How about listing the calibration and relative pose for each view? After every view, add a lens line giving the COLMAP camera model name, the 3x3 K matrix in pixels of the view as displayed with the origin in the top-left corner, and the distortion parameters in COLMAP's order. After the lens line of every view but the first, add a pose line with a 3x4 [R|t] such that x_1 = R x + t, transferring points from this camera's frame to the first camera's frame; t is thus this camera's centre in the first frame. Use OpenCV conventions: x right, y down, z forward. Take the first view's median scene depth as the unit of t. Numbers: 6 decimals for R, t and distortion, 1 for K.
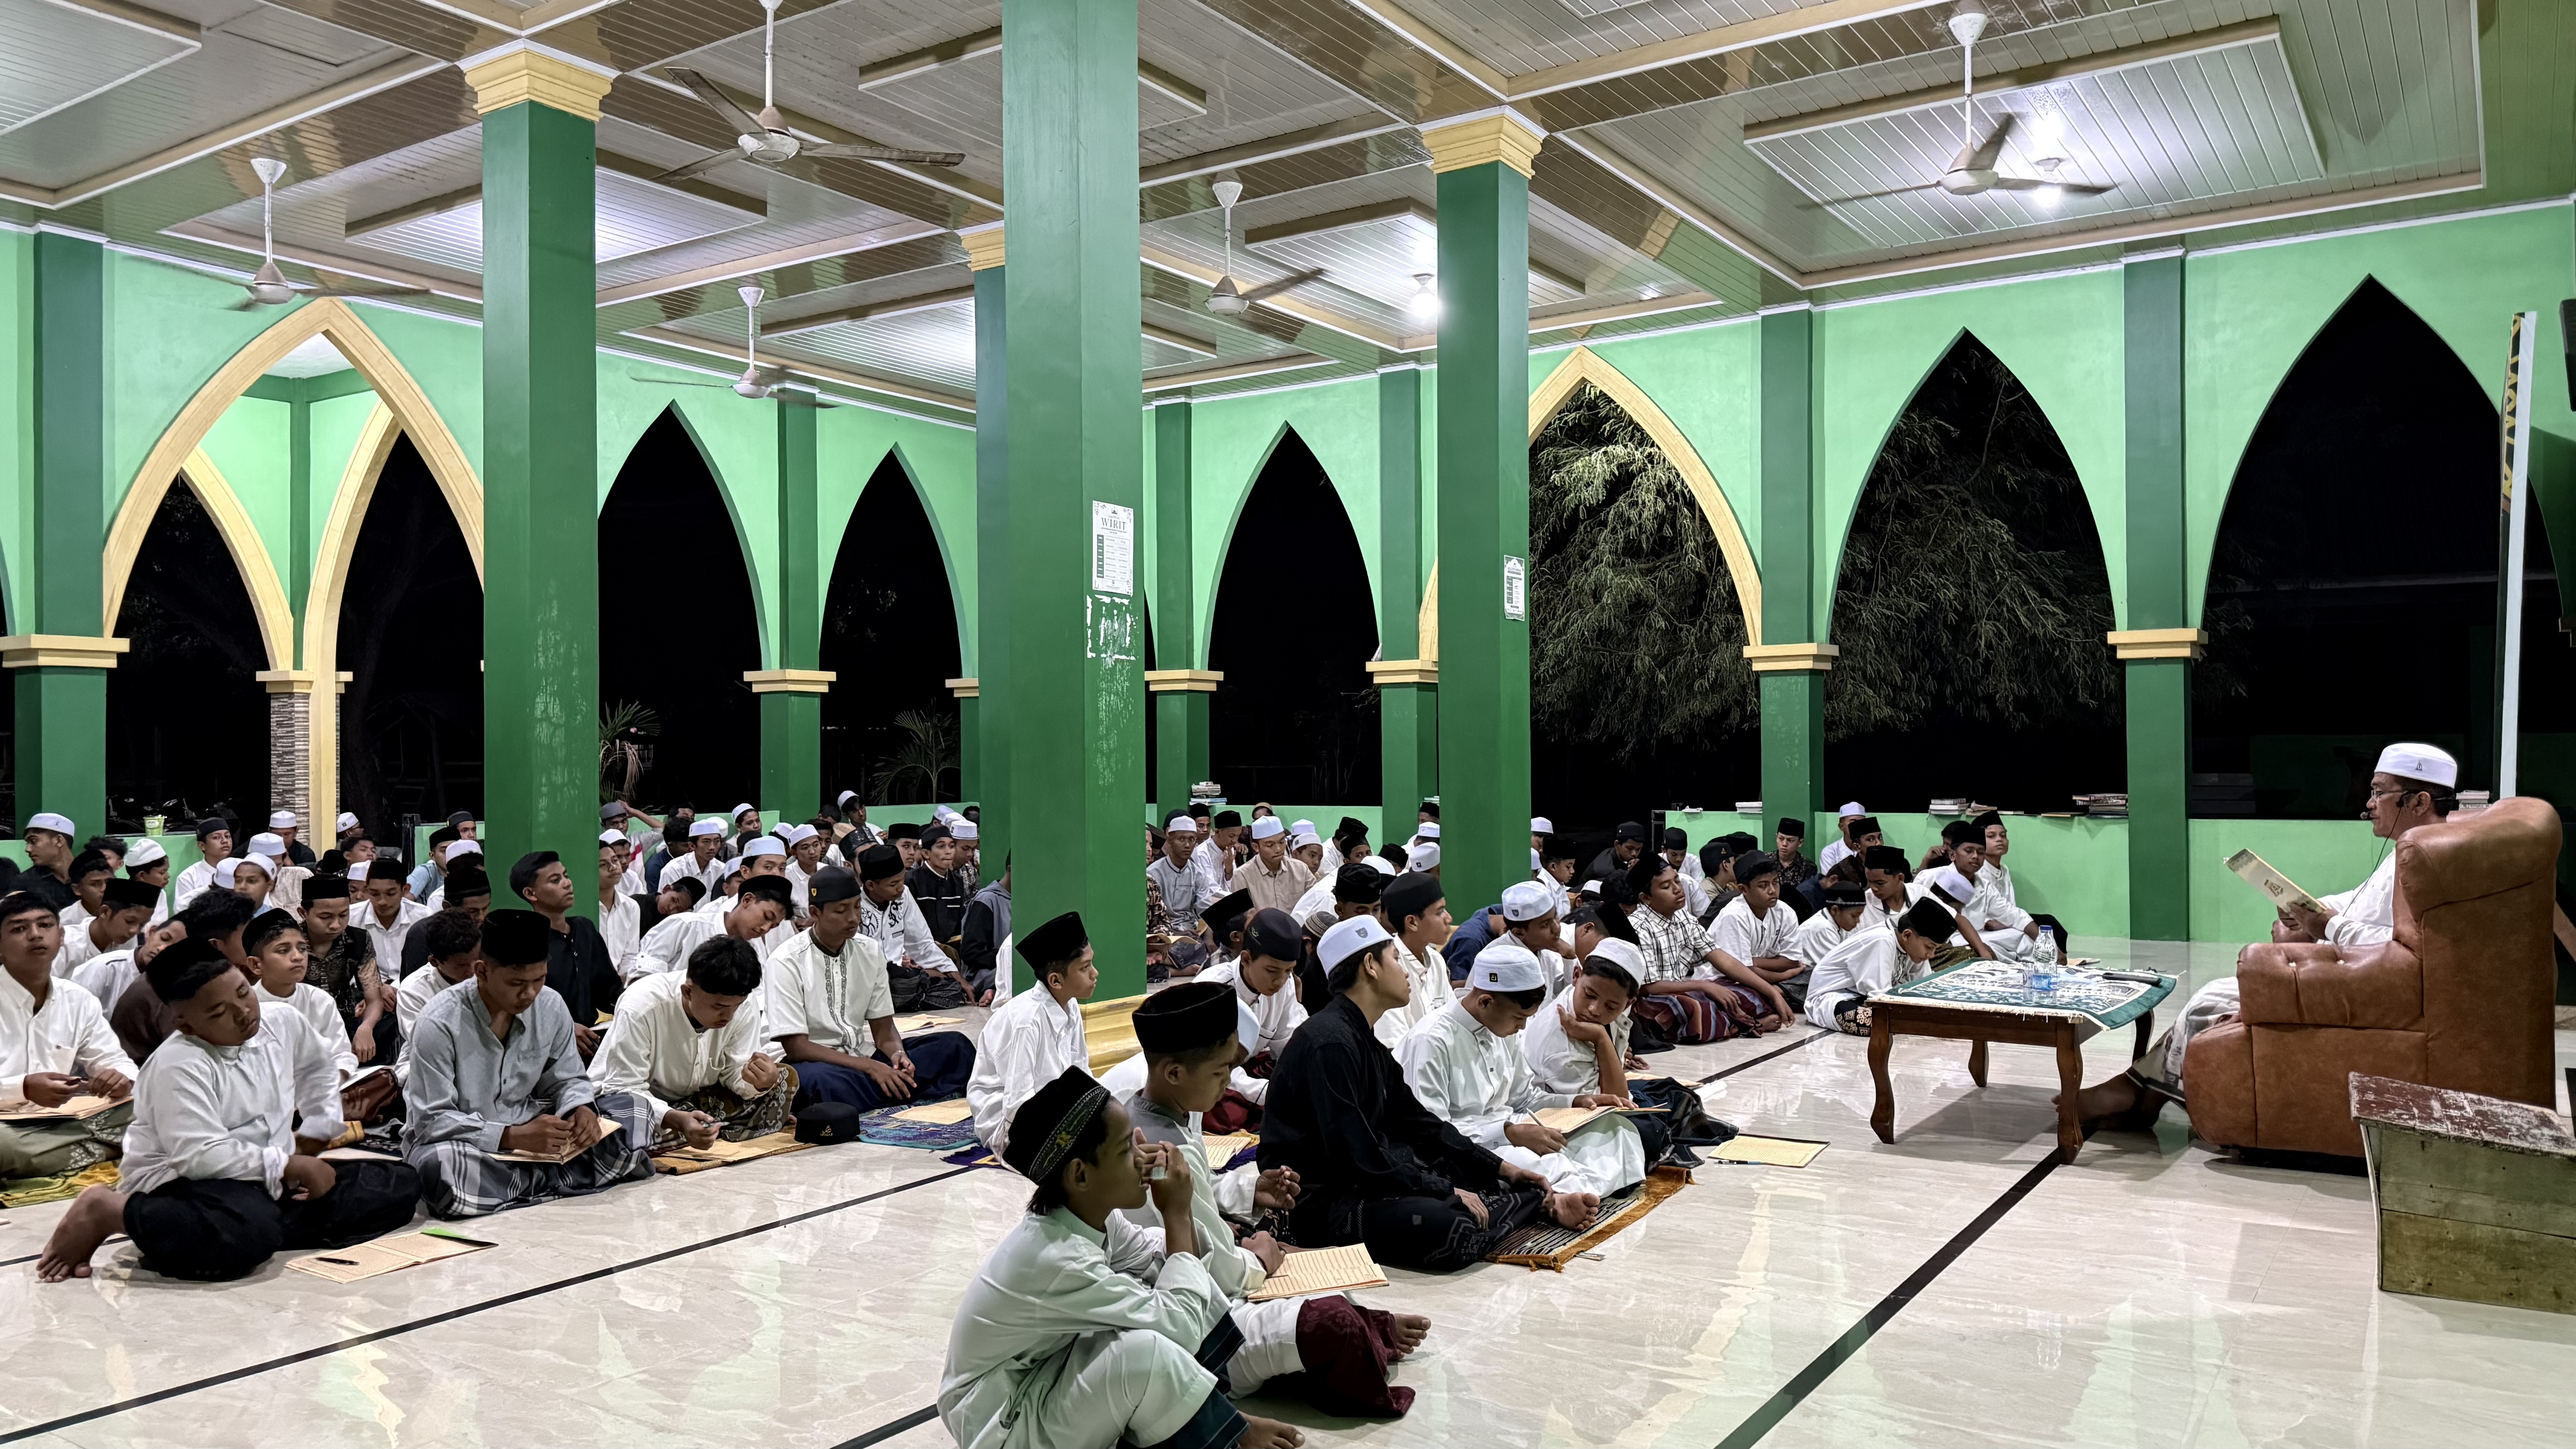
lens RADIAL K [[1824.1, 0, 1294.2], [0, 1824.1, 733.4], [0, 0, 1]] dist [0.003521, -0.000987]
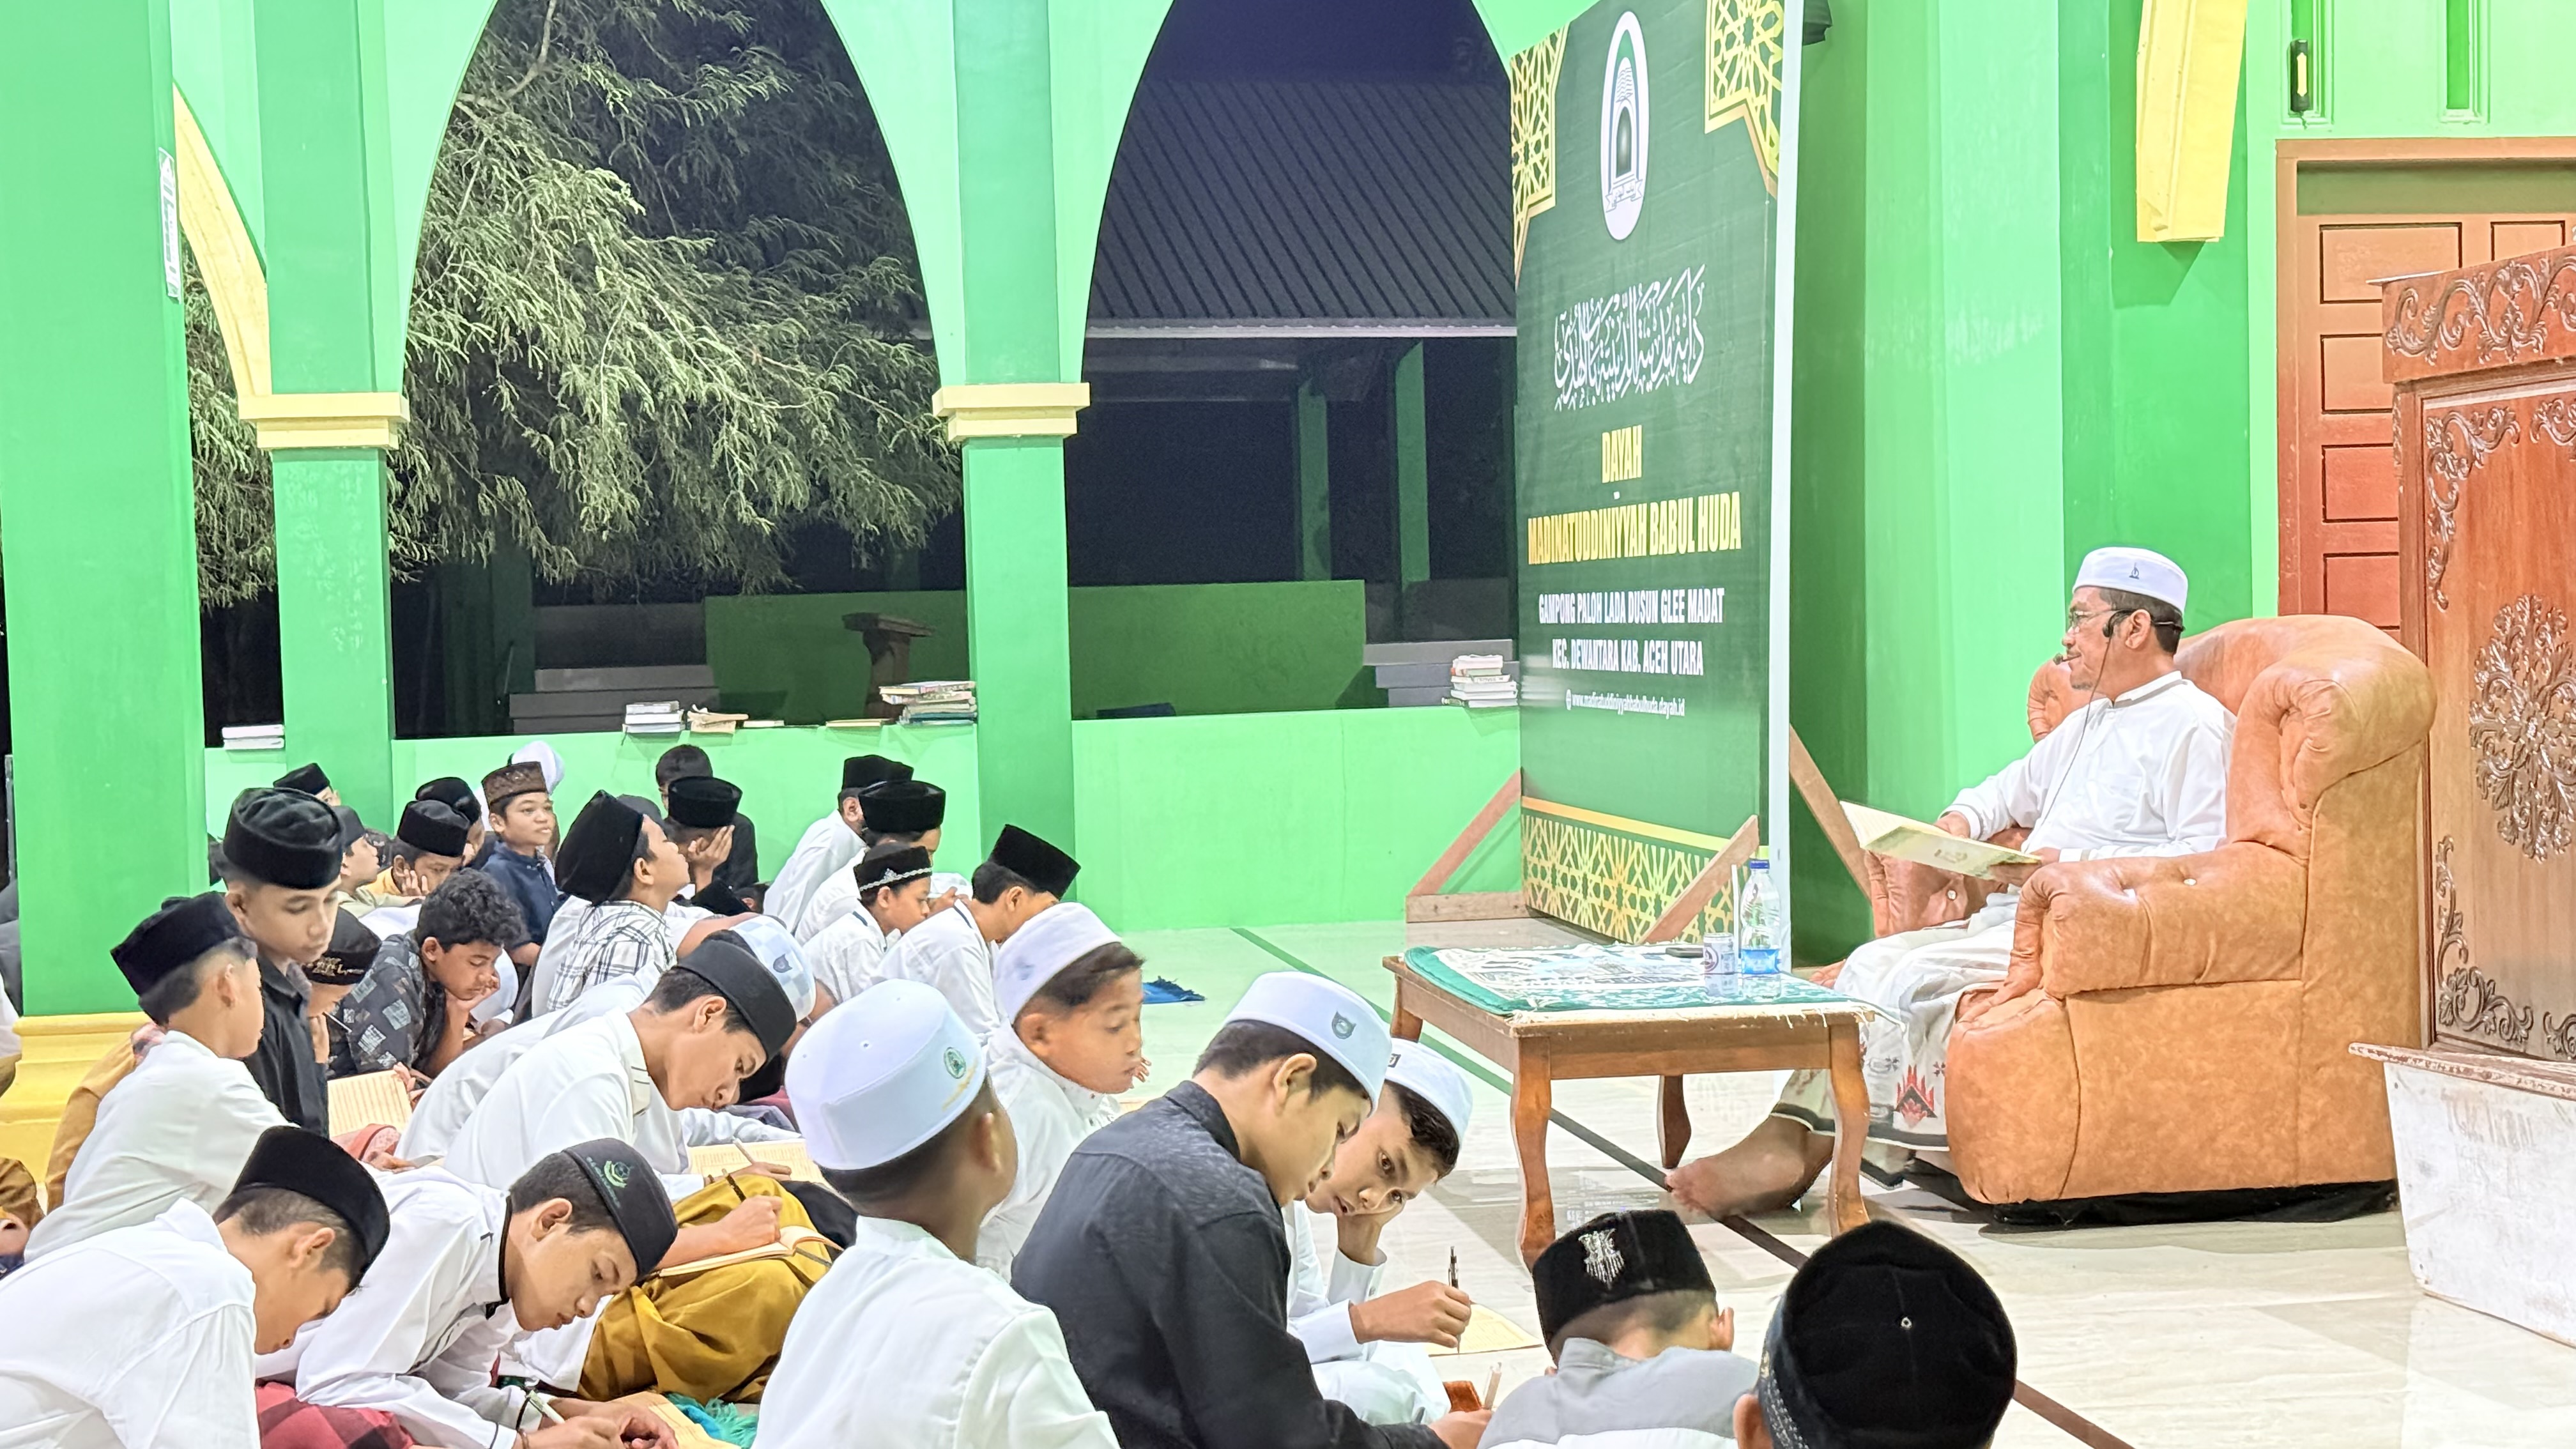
lens RADIAL K [[3588.4, 0, 1290.1], [0, 3588.4, 731.1], [0, 0, 1]] dist [0.142431, 0.058991]
pose [[0.737327, -0.036885, 0.674528, -0.442968], [0.016765, 0.999200, 0.036313, 0.021503], [-0.675327, -0.015467, 0.737356, 0.270474]]
